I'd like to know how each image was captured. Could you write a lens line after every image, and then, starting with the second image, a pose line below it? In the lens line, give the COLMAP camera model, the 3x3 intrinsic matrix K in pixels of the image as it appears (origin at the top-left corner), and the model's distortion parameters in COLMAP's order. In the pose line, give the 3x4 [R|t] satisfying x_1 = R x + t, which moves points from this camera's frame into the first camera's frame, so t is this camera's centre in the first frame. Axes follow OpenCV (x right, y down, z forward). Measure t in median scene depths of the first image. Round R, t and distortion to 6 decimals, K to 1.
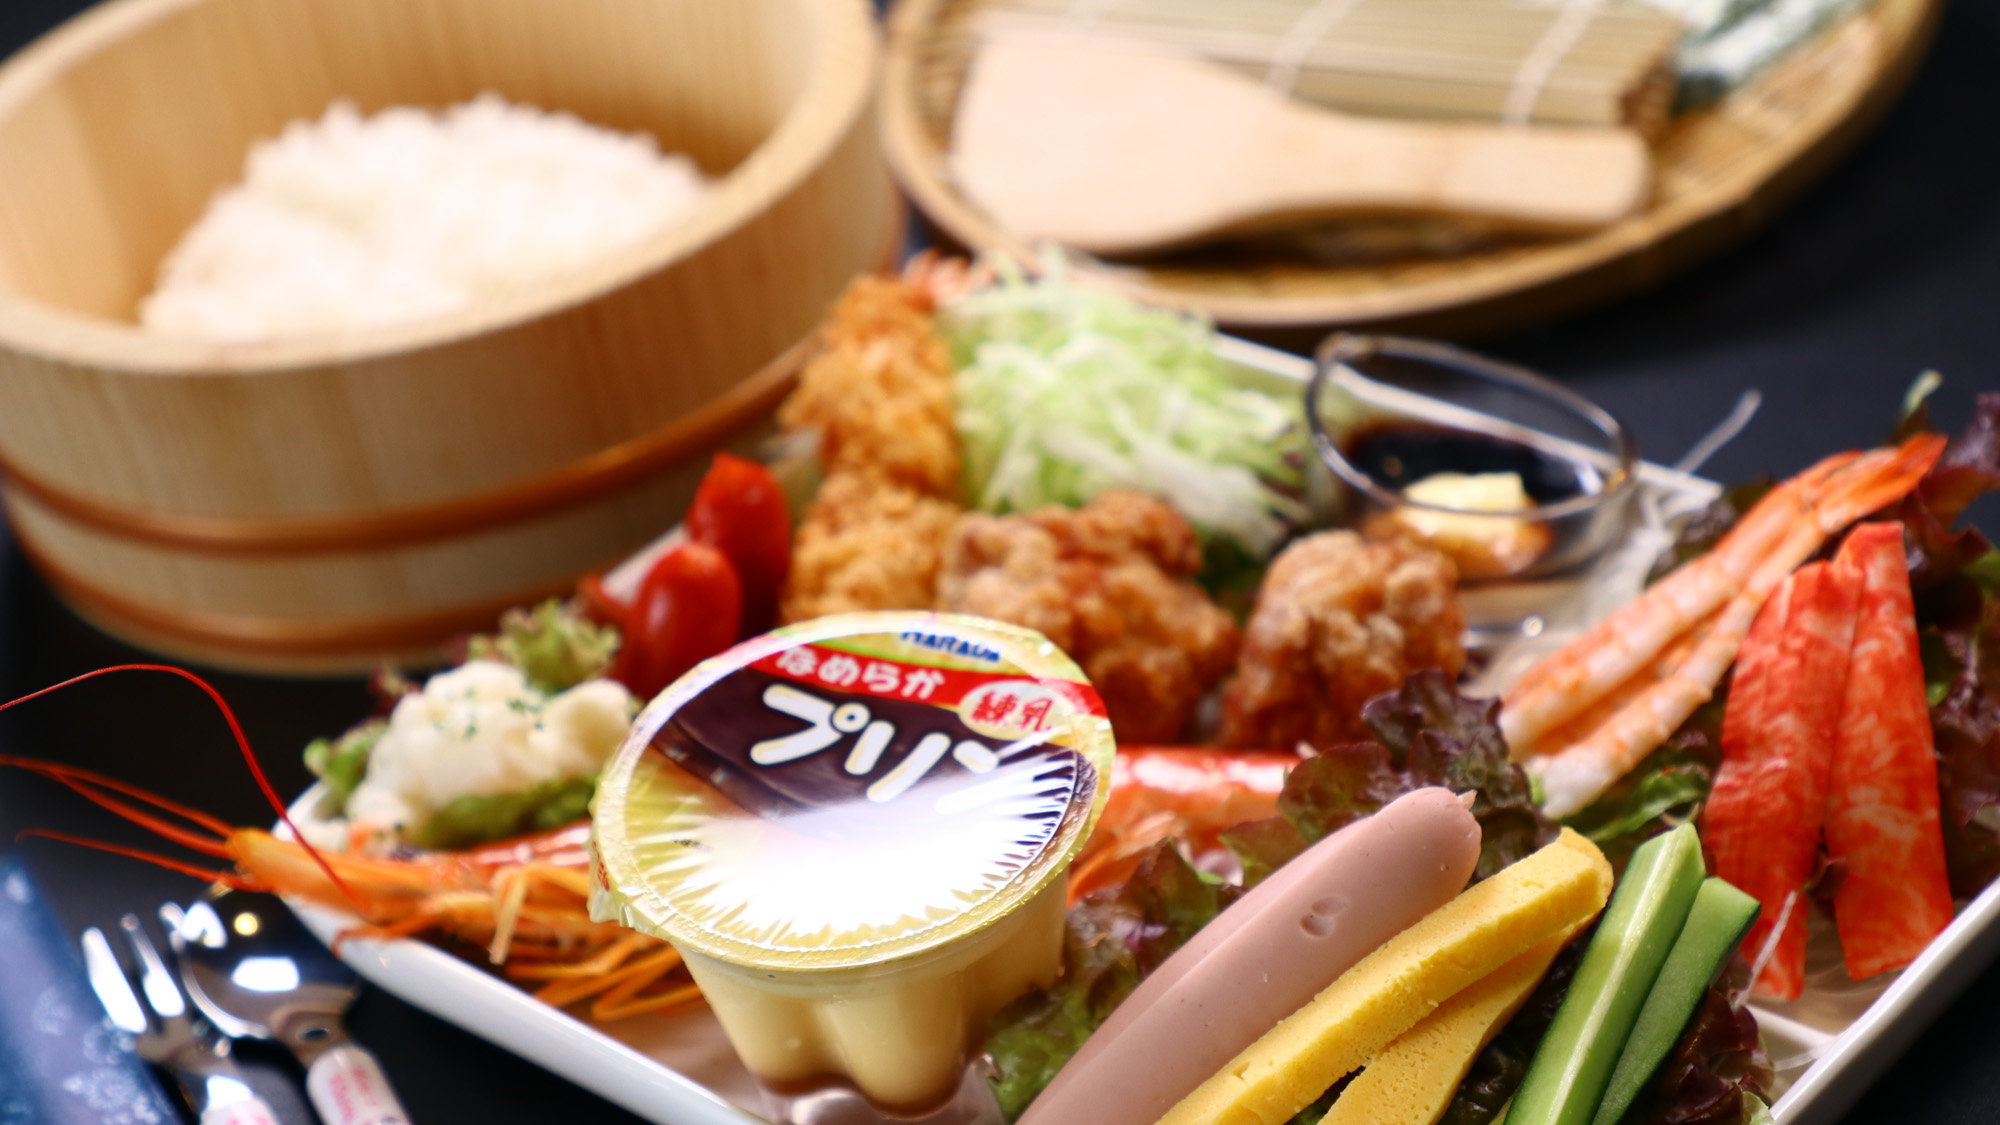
lens RADIAL K [[3846.1, 0, 1000.0], [0, 3846.1, 562.5], [0, 0, 1]] dist [-0.037891, -0.150440]
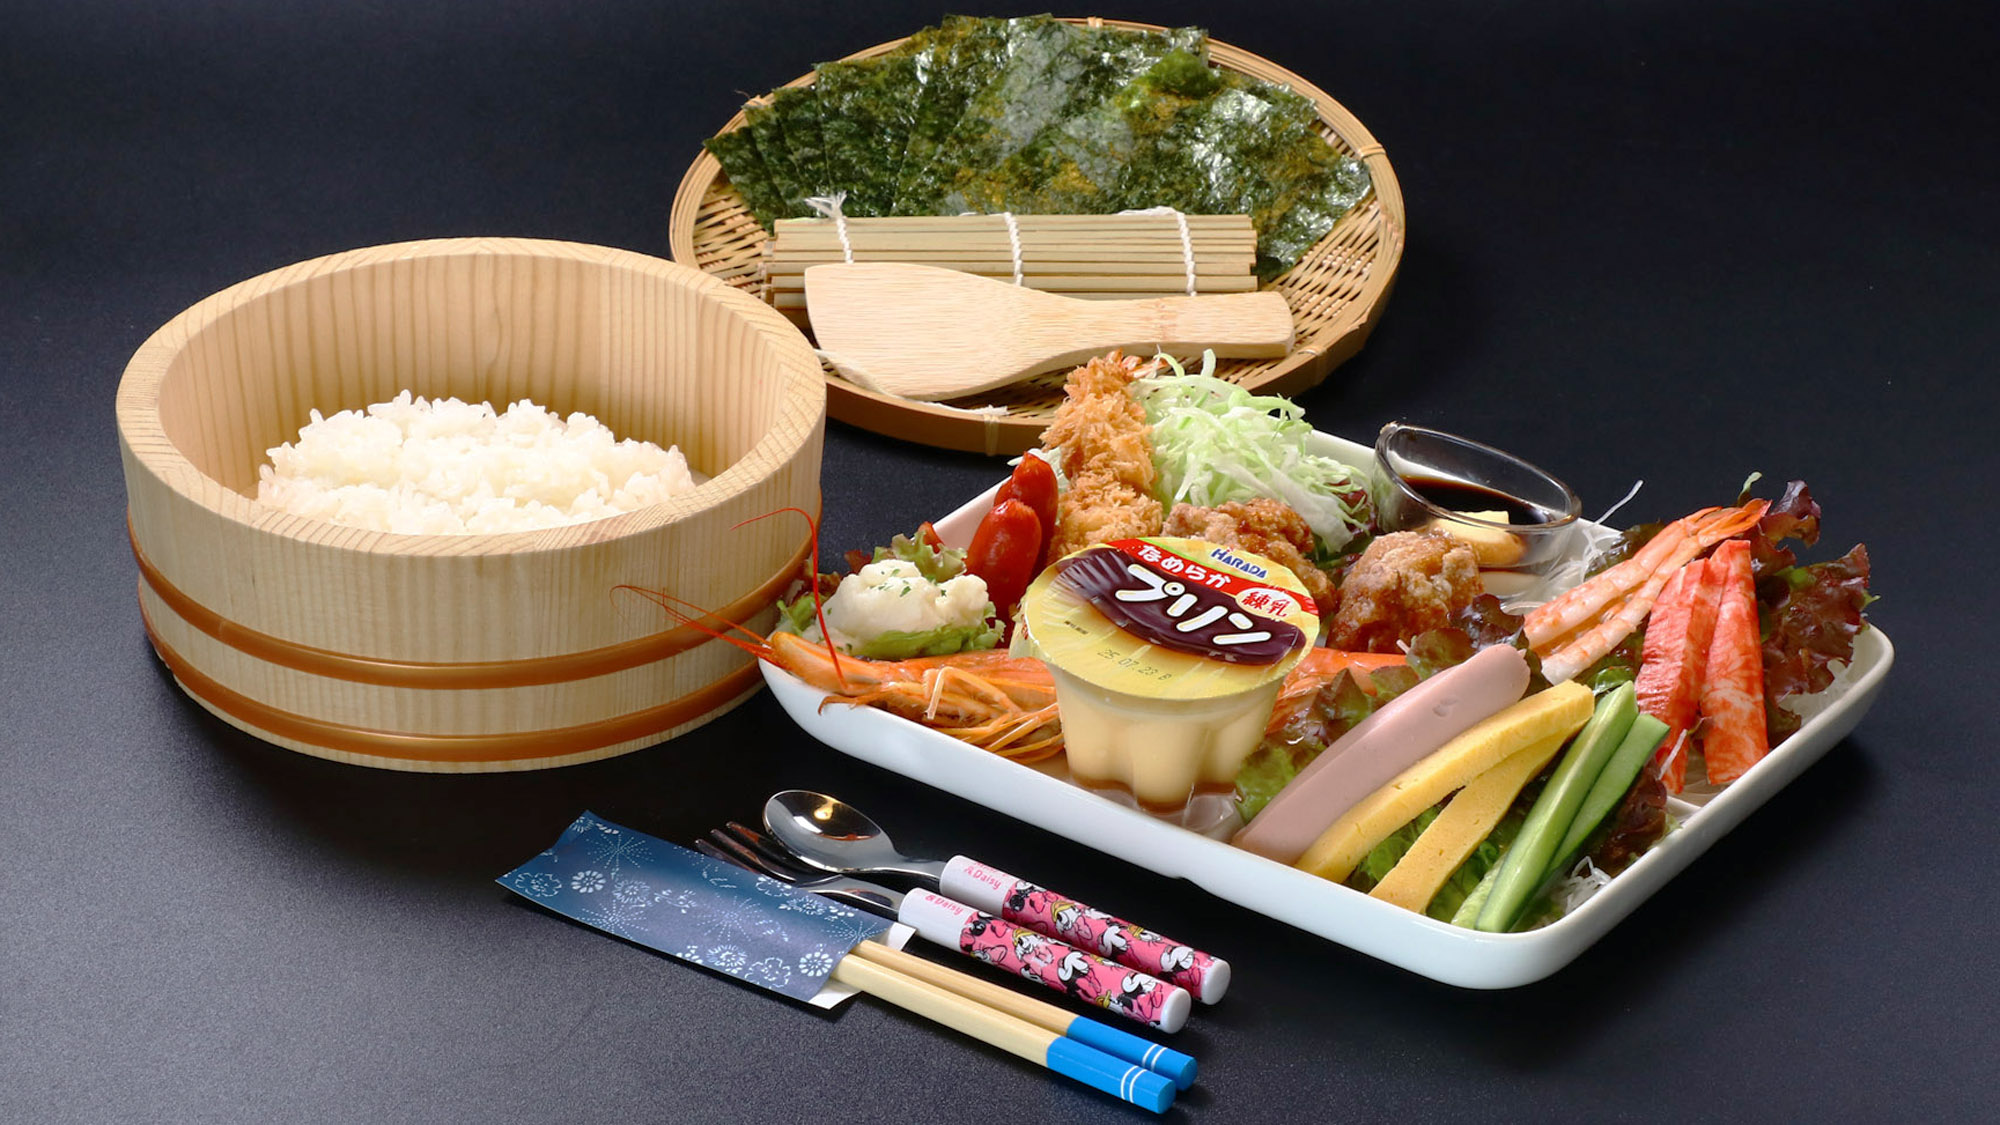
lens RADIAL K [[5118.8, 0, 1000.0], [0, 5118.8, 562.5], [0, 0, 1]] dist [-0.063326, -0.039721]
pose [[0.983621, 0.095464, 0.152891, -0.455636], [-0.083392, 0.993010, -0.083526, 0.221641], [-0.159796, 0.069408, 0.984707, -1.239286]]
